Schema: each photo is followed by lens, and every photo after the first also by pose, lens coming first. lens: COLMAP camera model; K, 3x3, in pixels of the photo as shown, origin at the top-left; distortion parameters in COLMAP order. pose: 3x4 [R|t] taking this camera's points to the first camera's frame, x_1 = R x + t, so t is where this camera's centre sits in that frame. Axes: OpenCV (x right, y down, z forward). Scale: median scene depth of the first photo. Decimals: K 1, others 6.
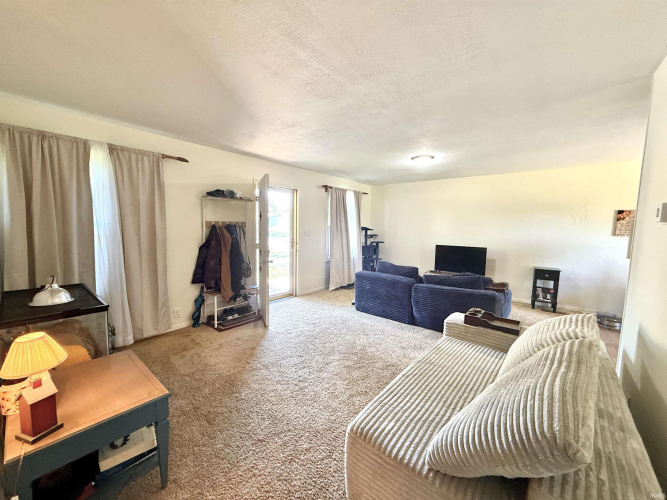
lens RADIAL K [[266.2, 0, 329.9], [0, 266.2, 249.9], [0, 0, 1]] dist [-0.001684, 0.000714]
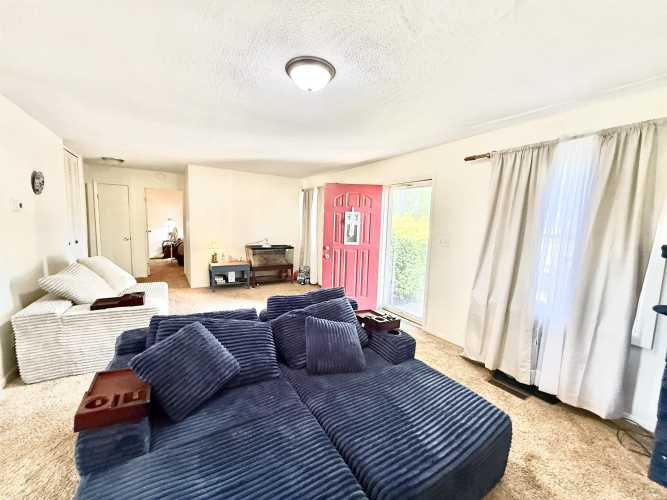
lens RADIAL K [[266.2, 0, 329.9], [0, 266.2, 249.9], [0, 0, 1]] dist [-0.001684, 0.000714]
pose [[-0.320243, 0.056898, -0.945625, 0.542320], [-0.151737, 0.982226, 0.110487, -0.068537], [0.935105, 0.178869, -0.305917, 0.854314]]
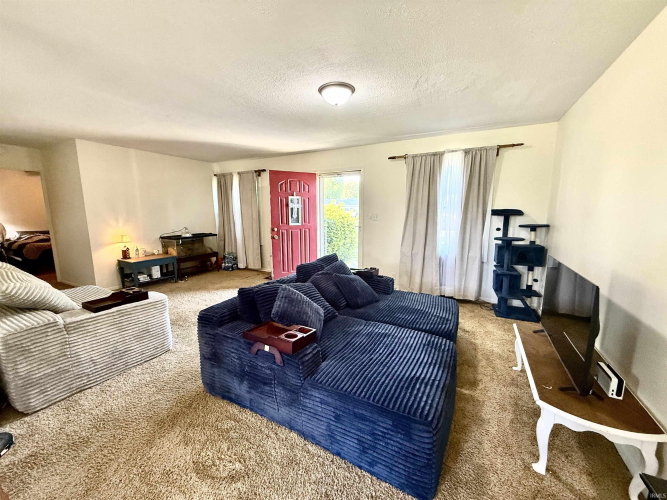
lens RADIAL K [[266.2, 0, 329.9], [0, 266.2, 249.9], [0, 0, 1]] dist [-0.001684, 0.000714]
pose [[0.193041, 0.113969, -0.974549, 0.680957], [-0.101008, 0.990263, 0.095799, -0.024938], [0.975978, 0.079944, 0.202673, 0.625411]]
